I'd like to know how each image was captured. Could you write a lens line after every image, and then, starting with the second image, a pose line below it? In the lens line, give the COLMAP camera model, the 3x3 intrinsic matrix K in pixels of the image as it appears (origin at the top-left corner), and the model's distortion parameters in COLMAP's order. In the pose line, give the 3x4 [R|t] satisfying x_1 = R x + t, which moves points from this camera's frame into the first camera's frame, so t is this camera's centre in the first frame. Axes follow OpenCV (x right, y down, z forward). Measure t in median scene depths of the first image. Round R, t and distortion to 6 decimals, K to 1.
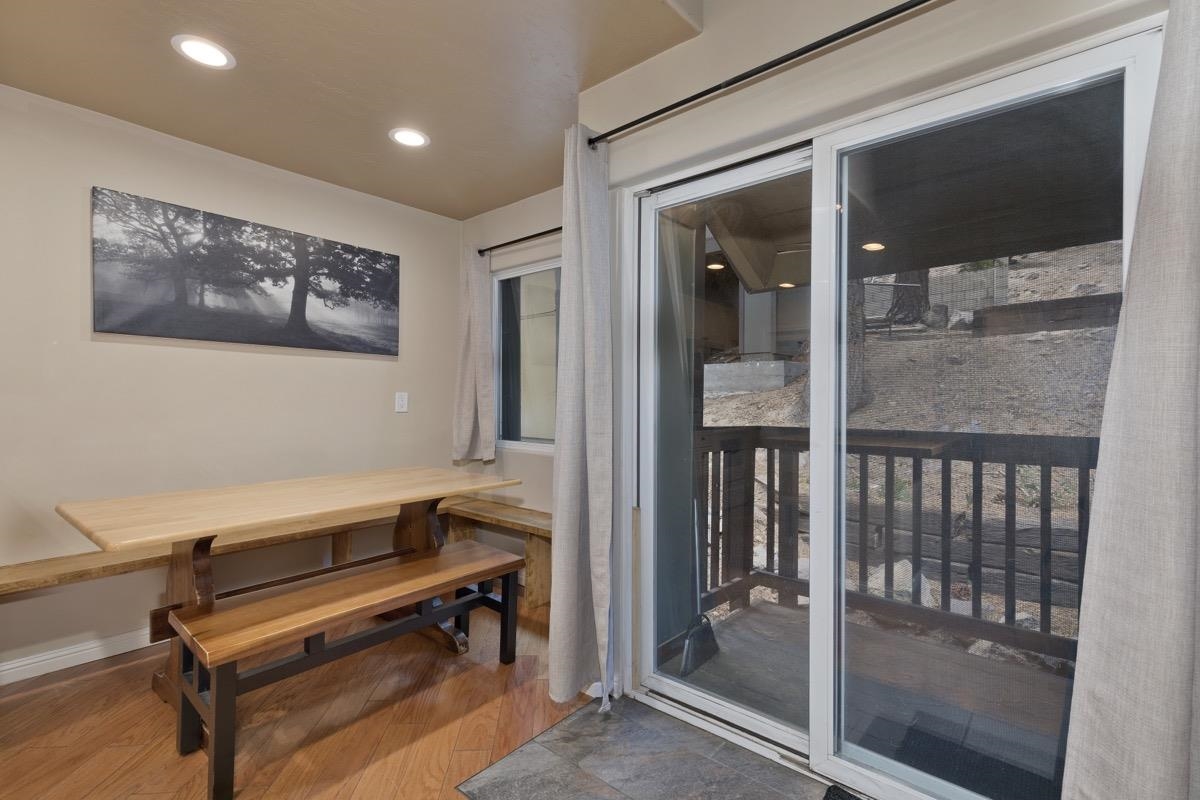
lens RADIAL K [[537.0, 0, 603.7], [0, 537.0, 398.7], [0, 0, 1]] dist [0.006401, -0.000354]
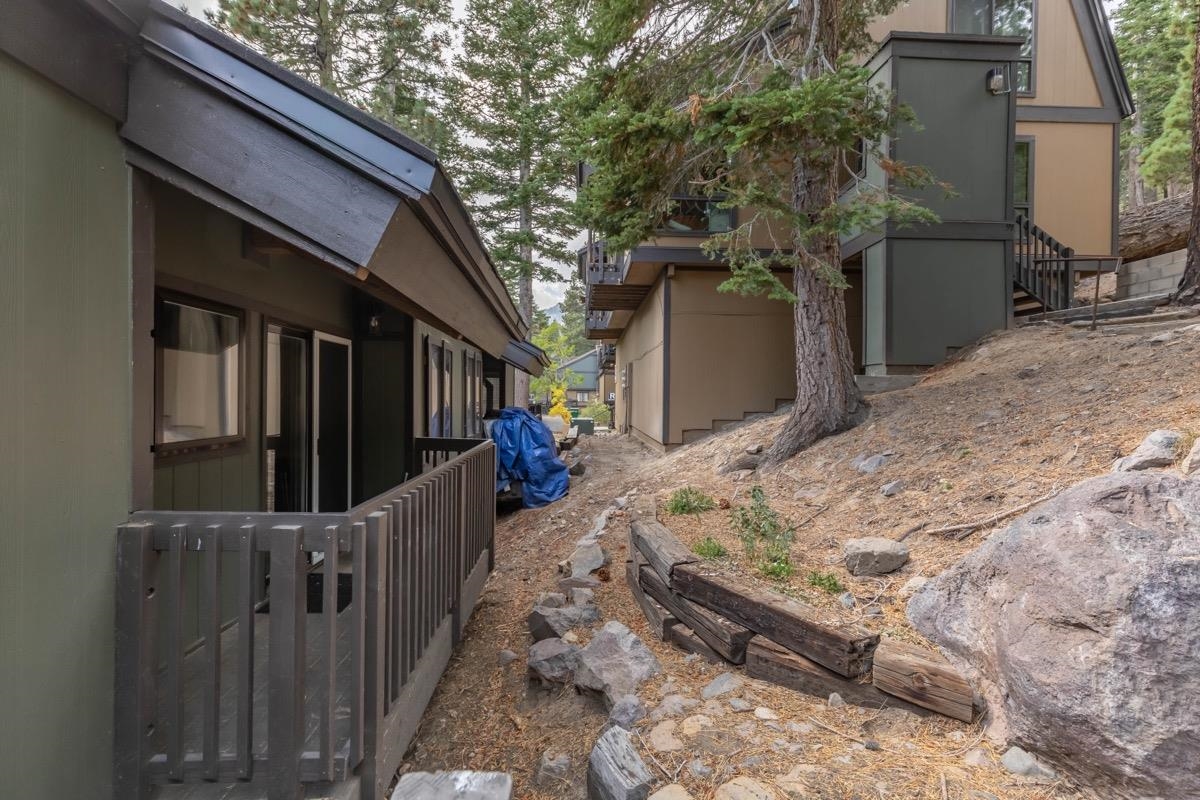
lens RADIAL K [[537.0, 0, 600.9], [0, 537.0, 398.1], [0, 0, 1]] dist [0.006401, -0.000354]
pose [[0.690653, 0.002624, -0.723181, 1.954450], [-0.000616, 0.999995, 0.003041, -0.094563], [0.723186, -0.001655, 0.690652, 0.102095]]
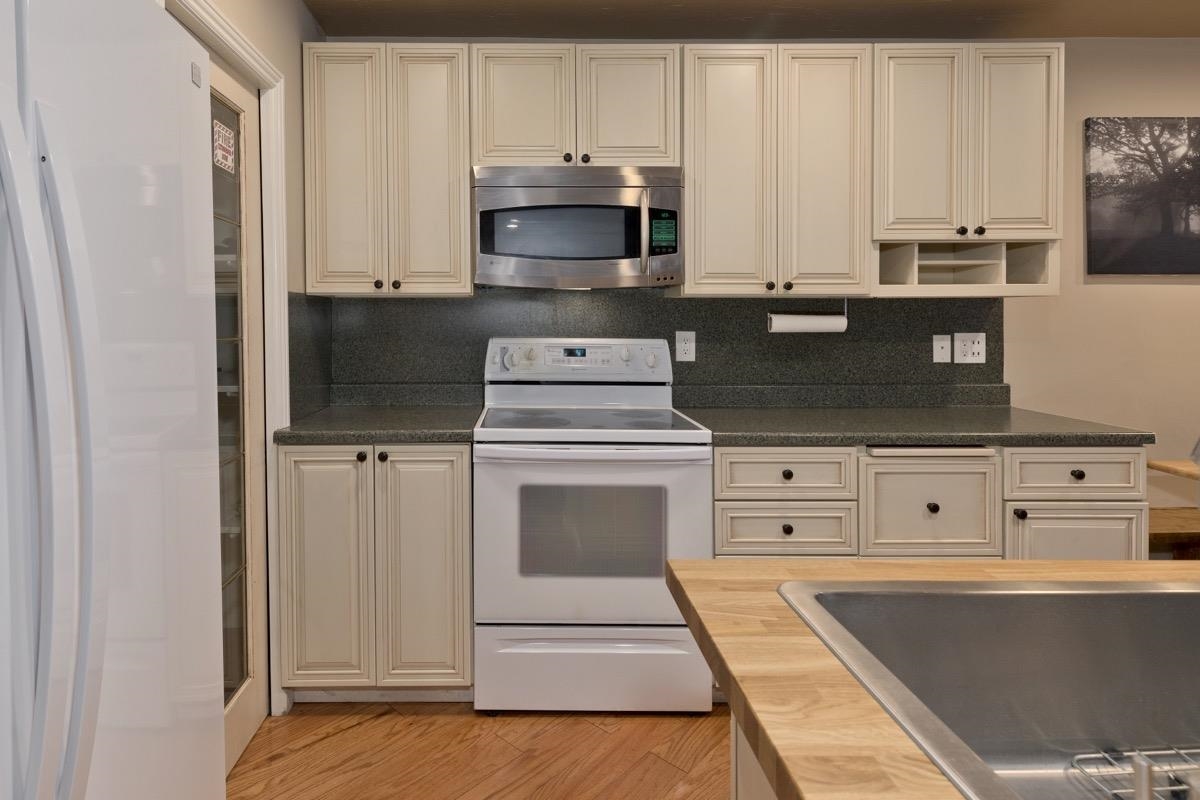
lens RADIAL K [[650.0, 0, 524.4], [0, 650.0, 320.8], [0, 0, 1]] dist [0.009582, -0.002729]
pose [[0.655658, -0.004856, -0.755043, -0.588749], [0.013228, 0.999900, 0.005056, -0.049693], [0.754943, -0.013303, 0.655656, -0.385901]]
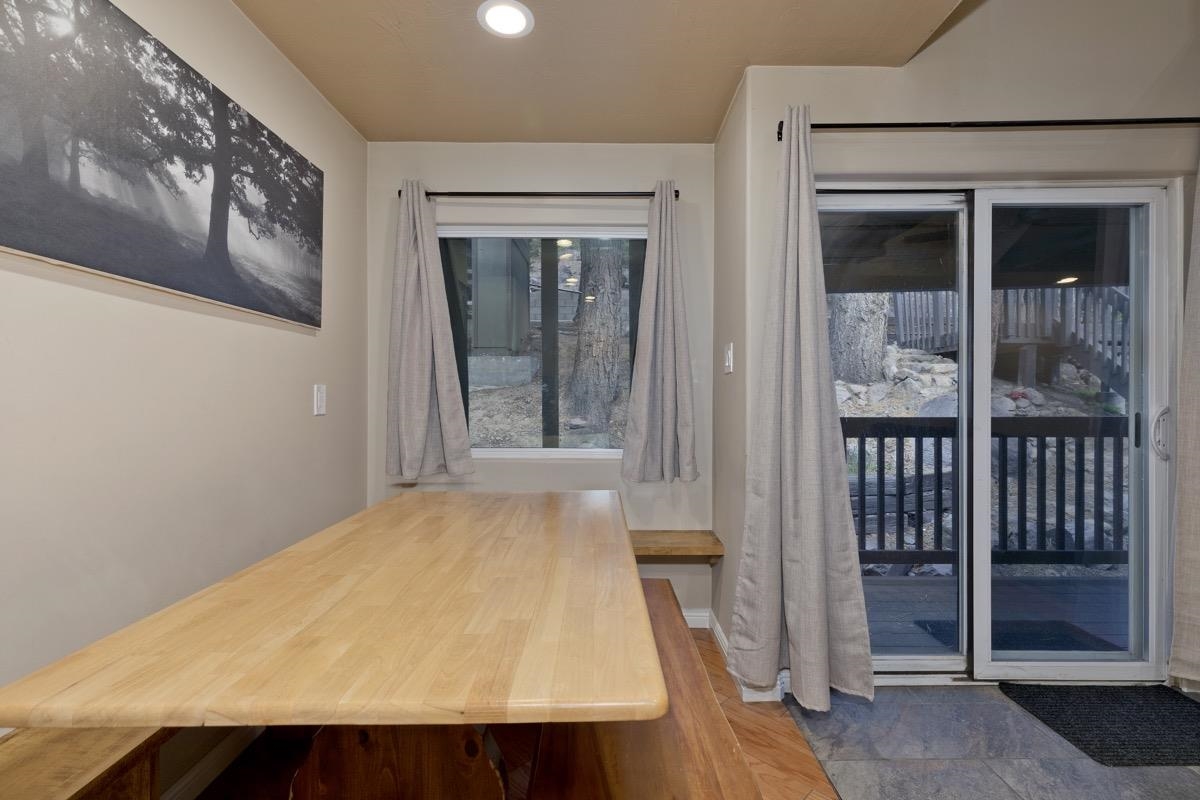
lens RADIAL K [[537.0, 0, 603.9], [0, 537.0, 399.9], [0, 0, 1]] dist [0.006401, -0.000354]
pose [[0.760130, -0.009542, 0.649700, -0.634487], [0.001626, 0.999917, 0.012784, -0.001028], [-0.649768, -0.008662, 0.760083, 0.338026]]
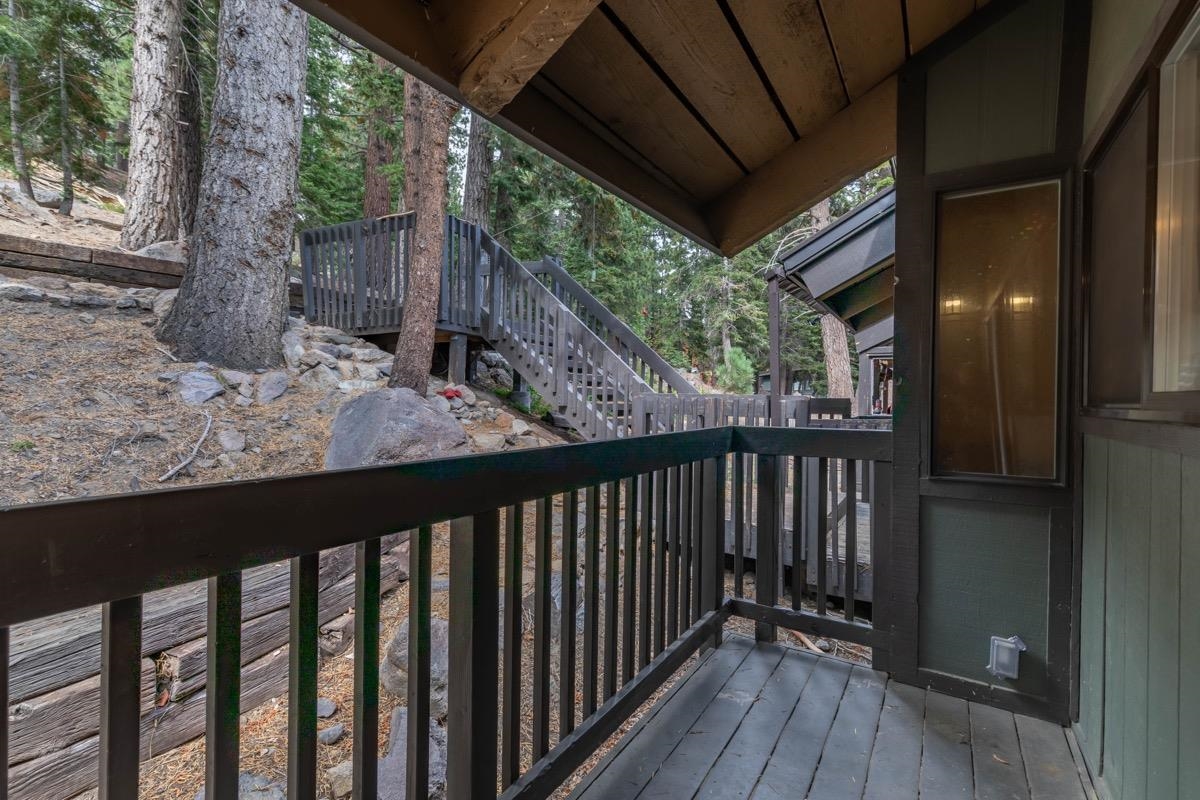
lens RADIAL K [[537.0, 0, 602.0], [0, 537.0, 399.6], [0, 0, 1]] dist [0.006401, -0.000354]
pose [[-0.139321, -0.012530, 0.990168, 0.330798], [-0.025512, 0.999633, 0.009060, 0.003598], [-0.989919, -0.023999, -0.139590, 0.701875]]
